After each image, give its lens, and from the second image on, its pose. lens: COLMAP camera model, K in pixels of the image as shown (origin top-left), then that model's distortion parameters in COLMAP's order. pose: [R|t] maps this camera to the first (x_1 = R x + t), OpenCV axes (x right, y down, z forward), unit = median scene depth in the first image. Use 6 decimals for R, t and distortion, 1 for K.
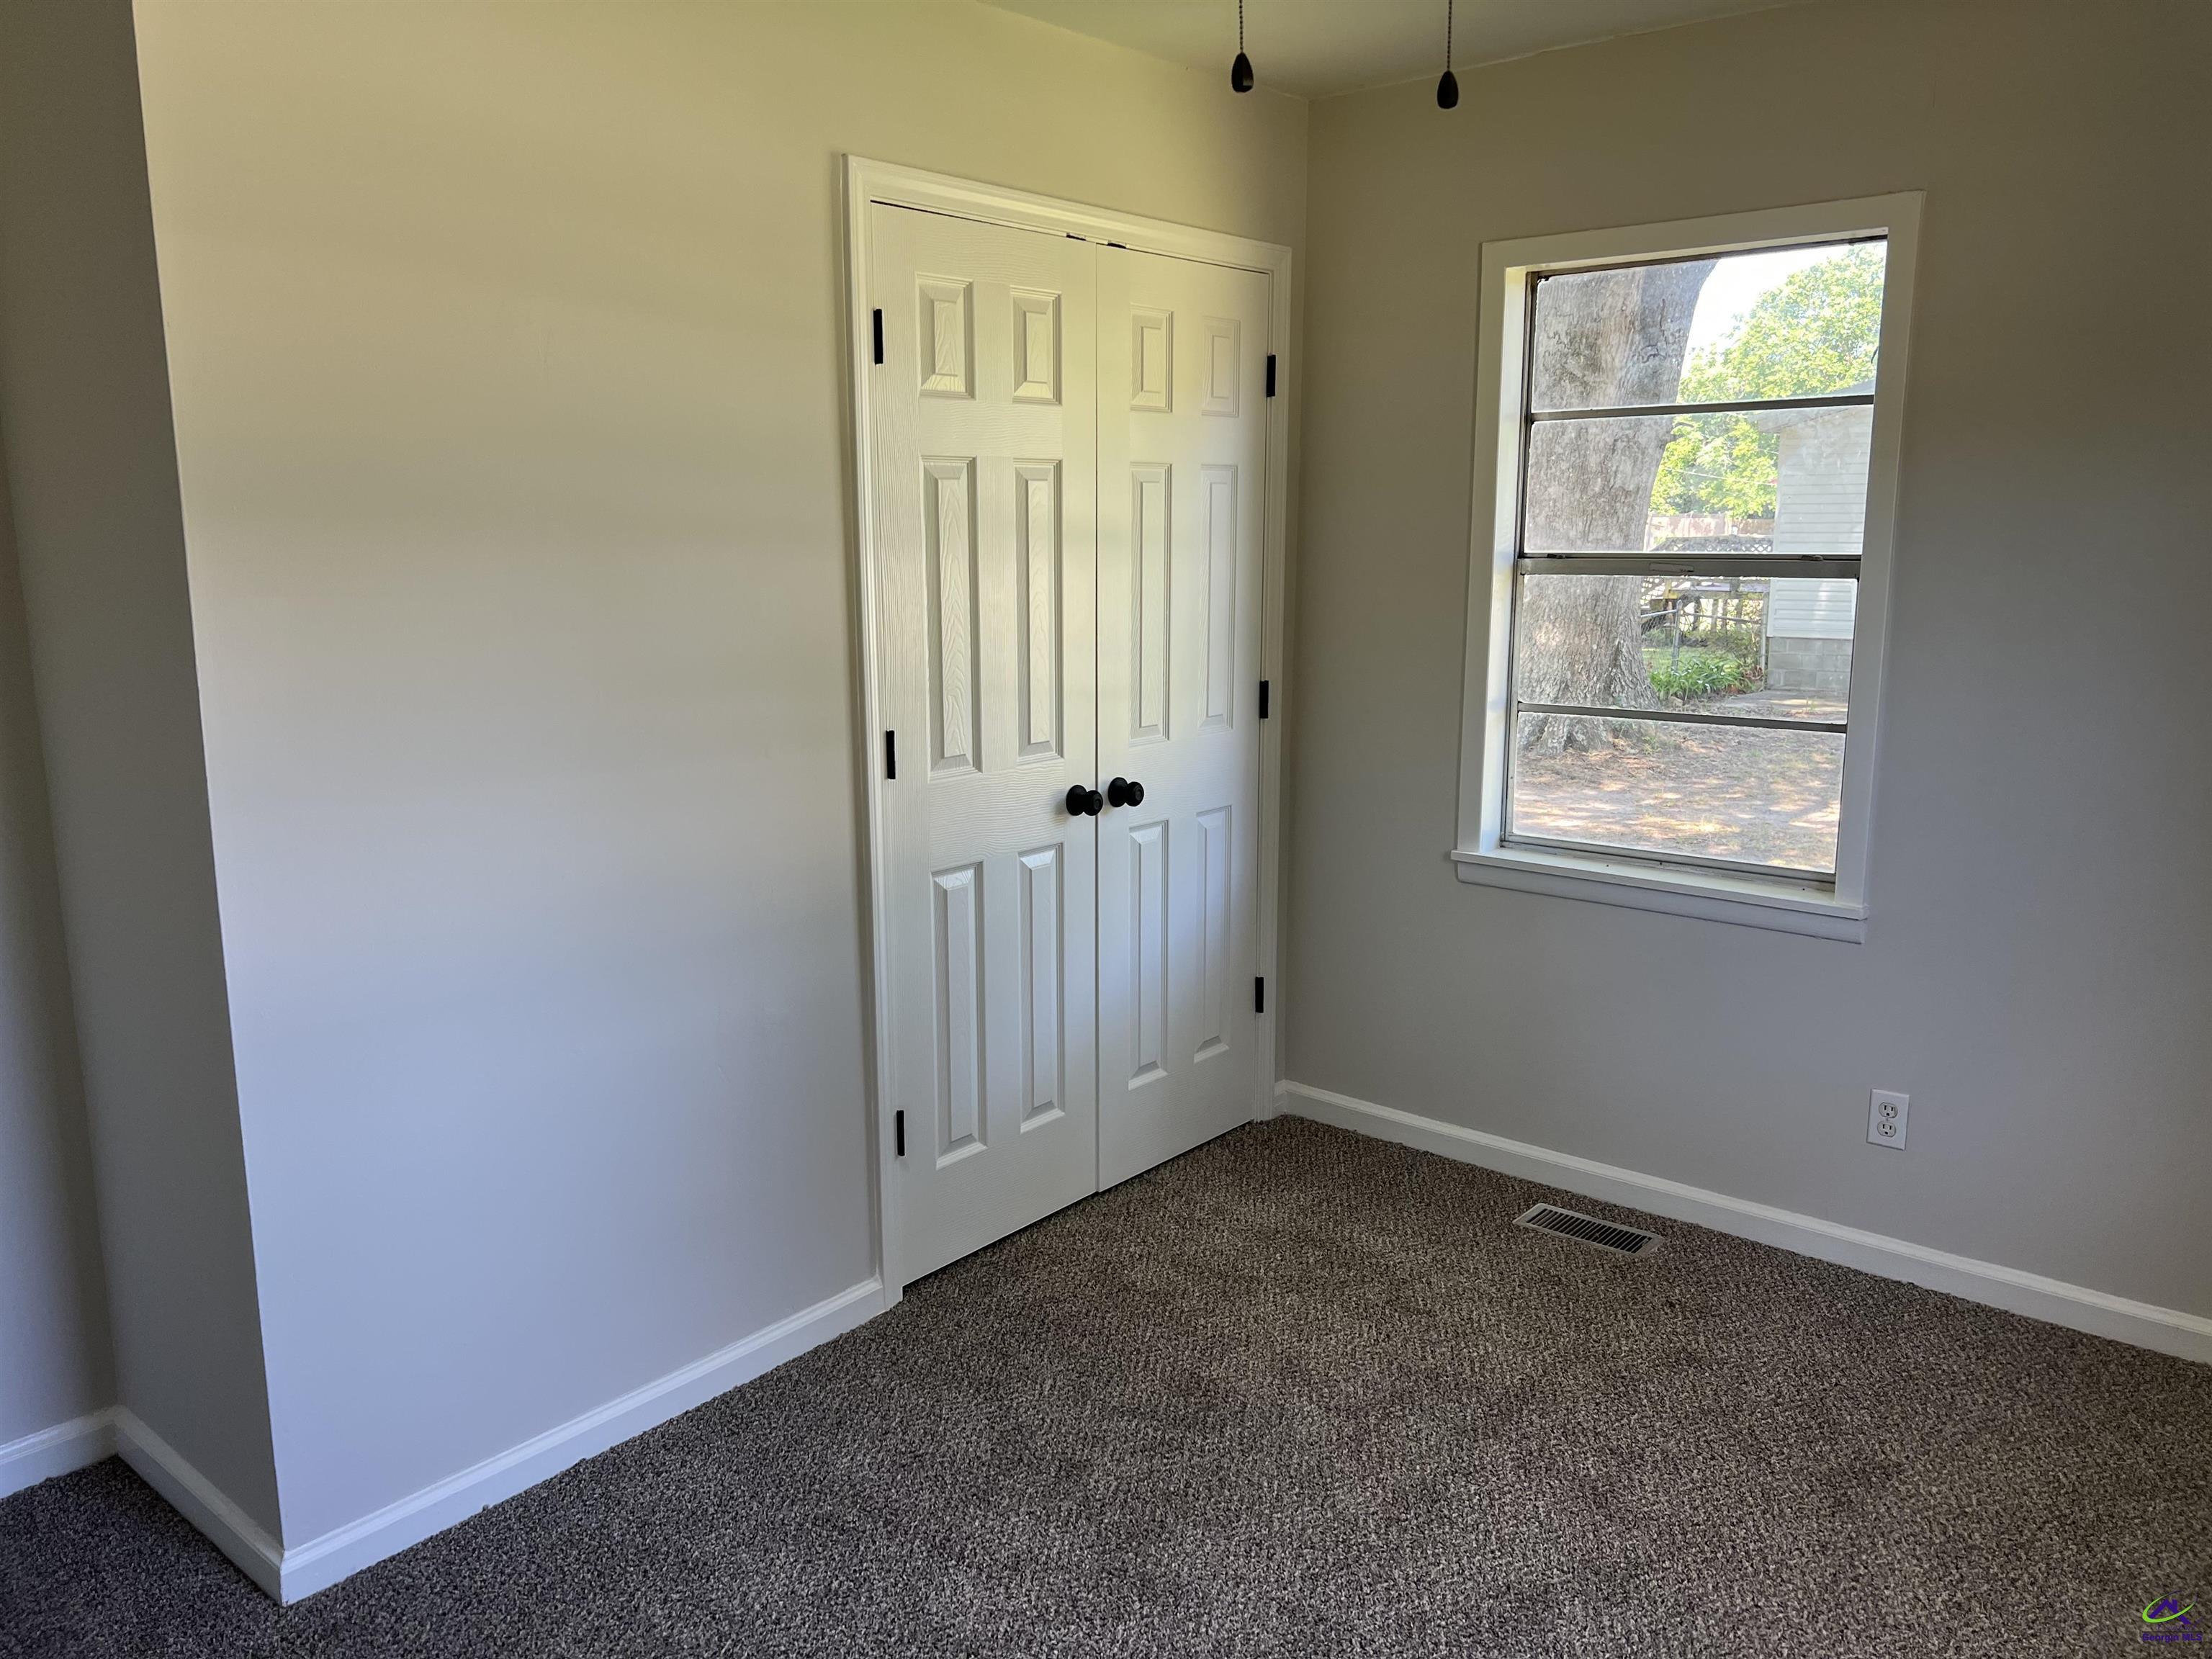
lens RADIAL K [[1609.9, 0, 1100.3], [0, 1609.9, 782.3], [0, 0, 1]] dist [-0.000327, -0.008041]
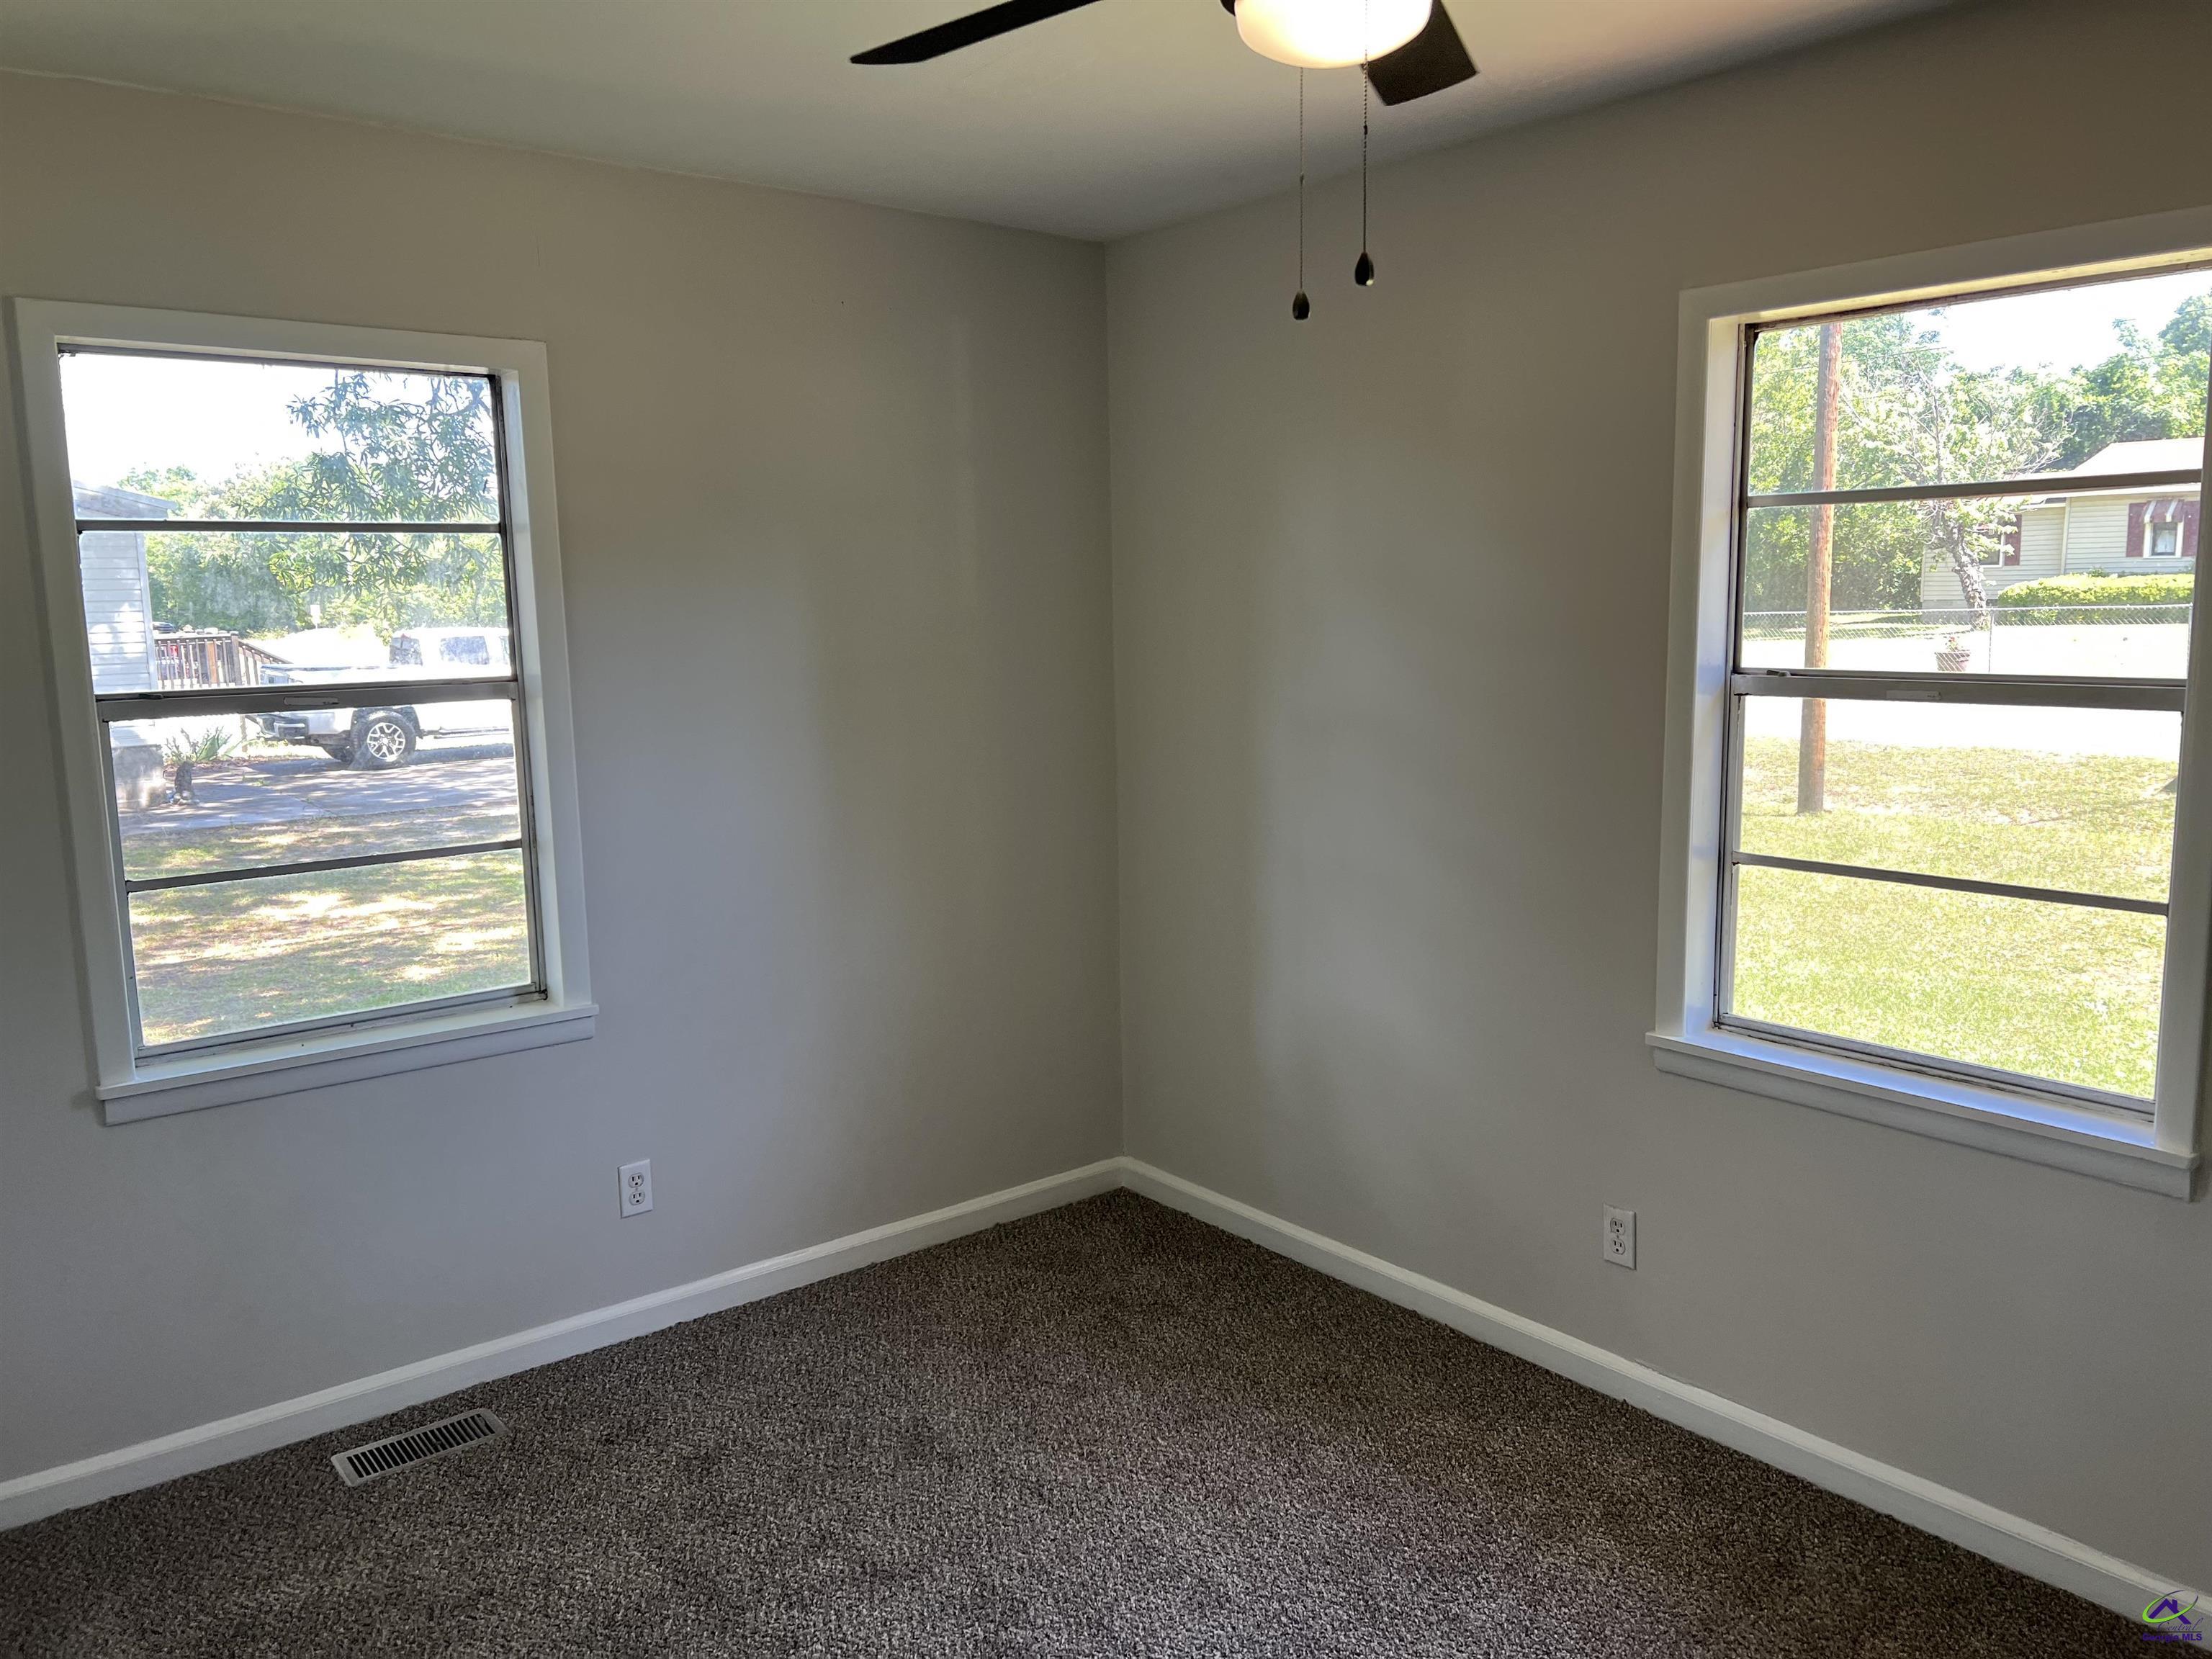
lens RADIAL K [[1609.9, 0, 1100.3], [0, 1609.9, 782.3], [0, 0, 1]] dist [-0.000327, -0.008041]
pose [[0.201516, -0.113764, 0.972856, -0.471606], [0.170573, 0.982131, 0.079517, -0.092622], [-0.964519, 0.149919, 0.217320, 0.419083]]
